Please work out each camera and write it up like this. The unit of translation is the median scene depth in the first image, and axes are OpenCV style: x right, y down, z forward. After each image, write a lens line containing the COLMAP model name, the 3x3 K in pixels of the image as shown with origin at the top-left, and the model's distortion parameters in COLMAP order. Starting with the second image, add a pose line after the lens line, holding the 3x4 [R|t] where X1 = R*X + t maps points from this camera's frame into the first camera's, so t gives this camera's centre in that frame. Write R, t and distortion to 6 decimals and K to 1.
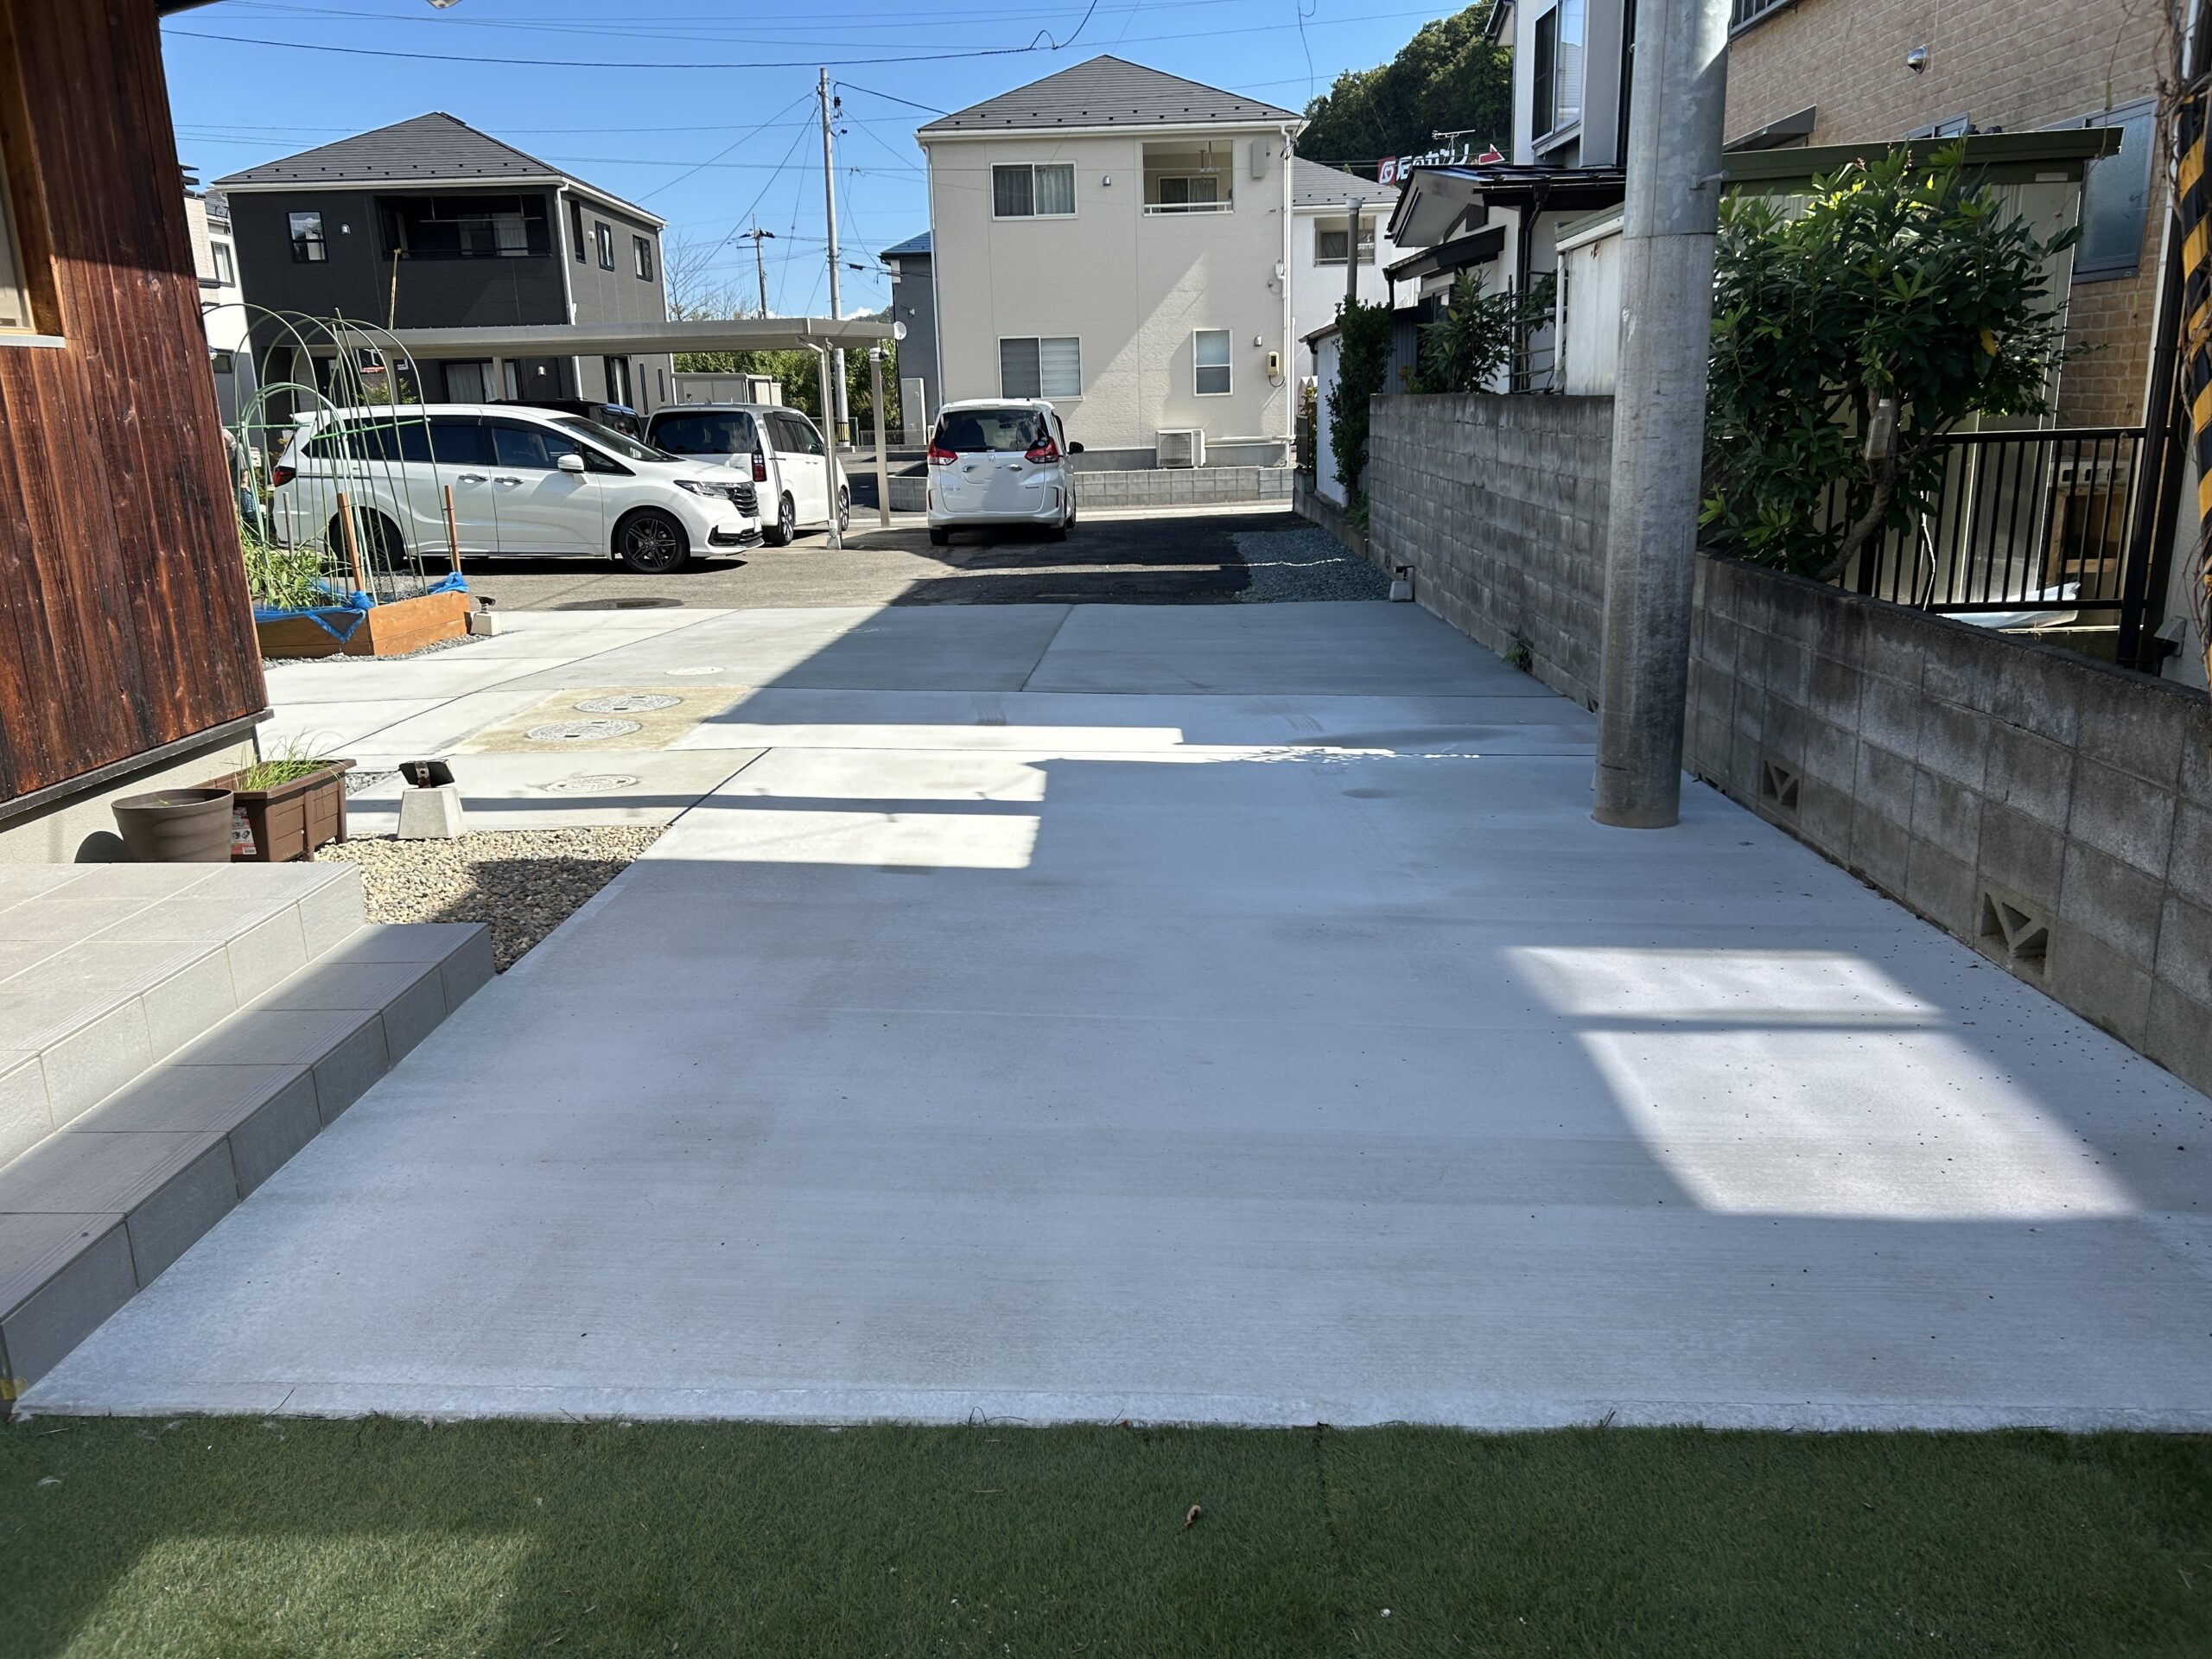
lens RADIAL K [[1695.5, 0, 1106.0], [0, 1695.5, 829.5], [0, 0, 1]] dist [0.082271, -0.055694]
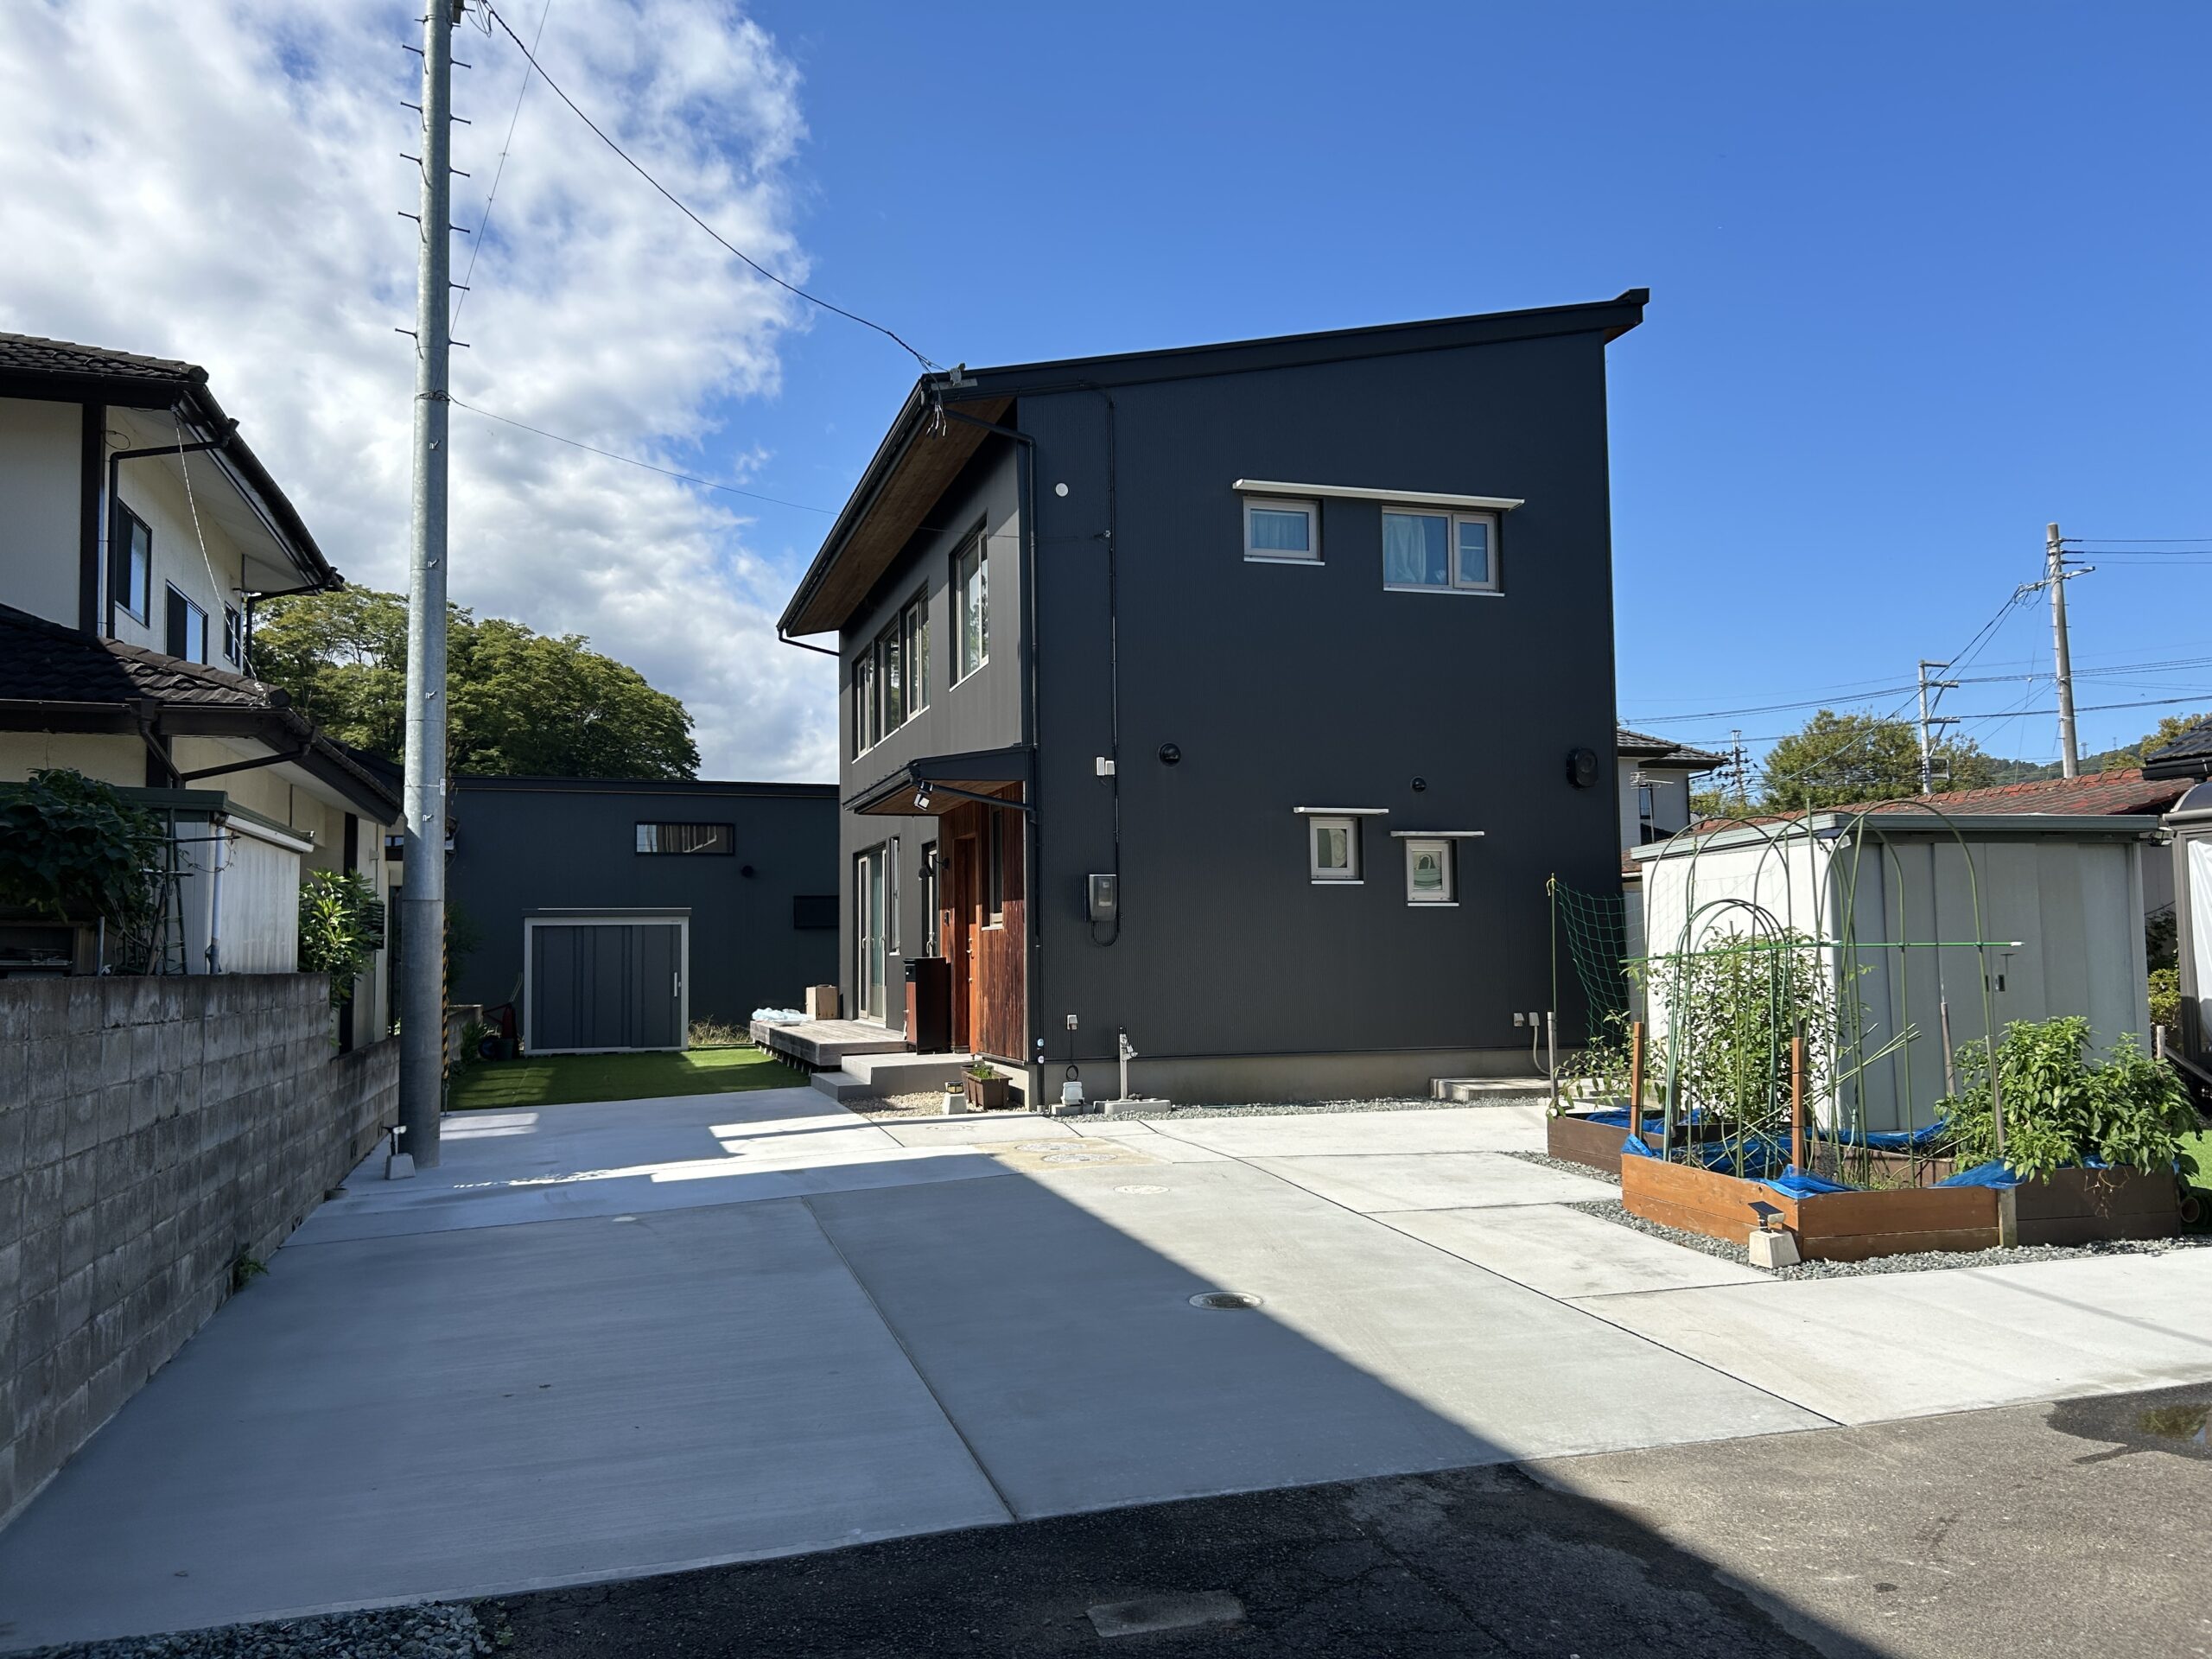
lens RADIAL K [[1695.5, 0, 1106.0], [0, 1695.5, 829.5], [0, 0, 1]] dist [0.082271, -0.055694]
pose [[-0.949396, 0.011949, -0.313855, 0.103447], [-0.043352, 0.984726, 0.168626, -0.493668], [0.311076, 0.173699, -0.934377, 1.945291]]
